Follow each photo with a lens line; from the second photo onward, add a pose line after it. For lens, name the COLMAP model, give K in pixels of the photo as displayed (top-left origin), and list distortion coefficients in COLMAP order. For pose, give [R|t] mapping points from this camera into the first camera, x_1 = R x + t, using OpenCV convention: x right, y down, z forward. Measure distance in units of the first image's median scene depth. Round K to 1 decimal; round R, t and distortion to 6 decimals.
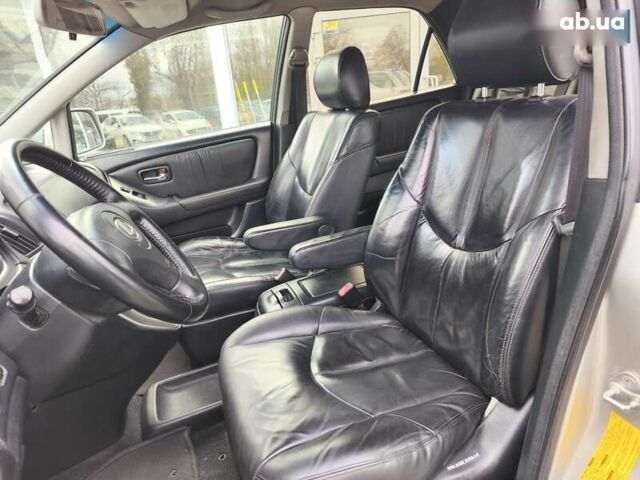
lens RADIAL K [[445.0, 0, 320.0], [0, 445.0, 240.0], [0, 0, 1]] dist [0.075982, -0.087529]
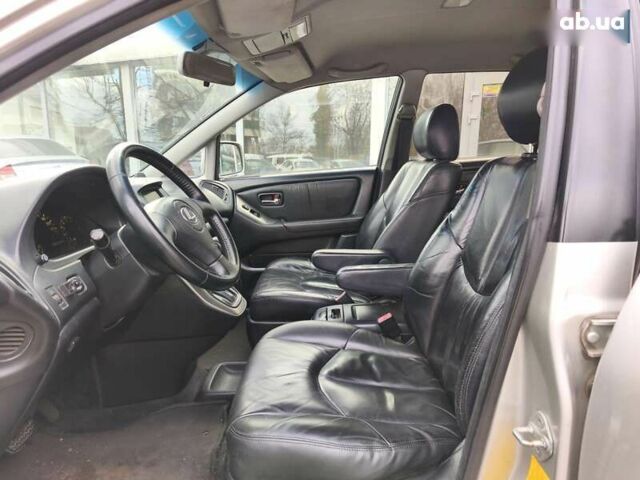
lens RADIAL K [[459.4, 0, 320.0], [0, 459.4, 240.0], [0, 0, 1]] dist [0.031731, 0.001190]
pose [[0.917162, 0.157613, -0.366022, 0.227496], [-0.203071, 0.975115, -0.088952, 0.045729], [0.342894, 0.155912, 0.926345, -0.076203]]
